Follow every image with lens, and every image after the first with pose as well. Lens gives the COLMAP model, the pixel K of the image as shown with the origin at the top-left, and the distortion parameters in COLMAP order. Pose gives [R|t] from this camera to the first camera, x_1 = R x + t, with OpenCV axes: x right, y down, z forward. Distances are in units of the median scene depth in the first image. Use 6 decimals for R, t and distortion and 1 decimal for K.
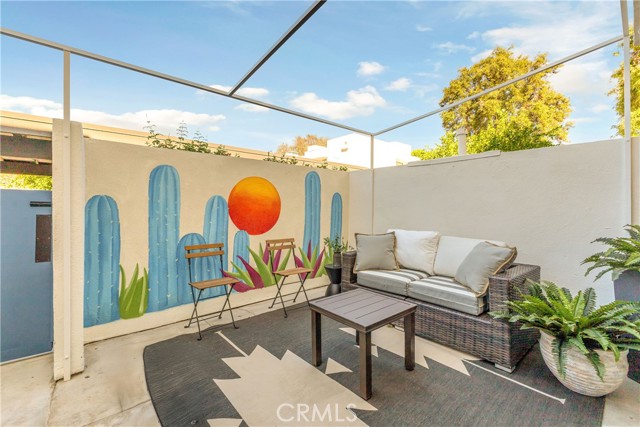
lens RADIAL K [[273.5, 0, 317.5], [0, 273.5, 207.9], [0, 0, 1]] dist [0.009627, -0.000029]
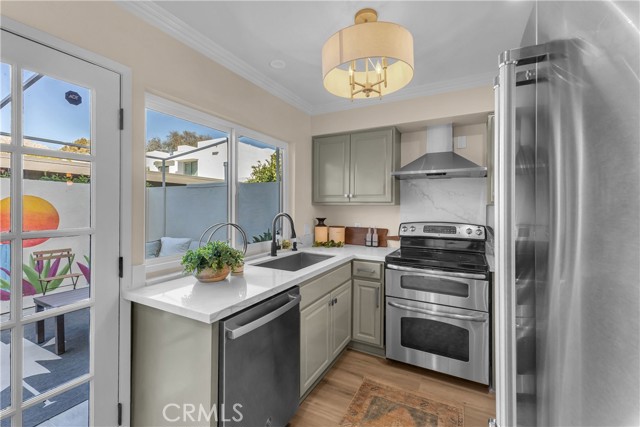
lens RADIAL K [[273.5, 0, 329.2], [0, 273.5, 202.4], [0, 0, 1]] dist [0.009627, -0.000029]
pose [[0.924491, 0.003086, 0.381192, 0.469028], [0.001390, 0.999933, -0.011466, -0.066991], [-0.381202, 0.011130, 0.924425, -0.489746]]
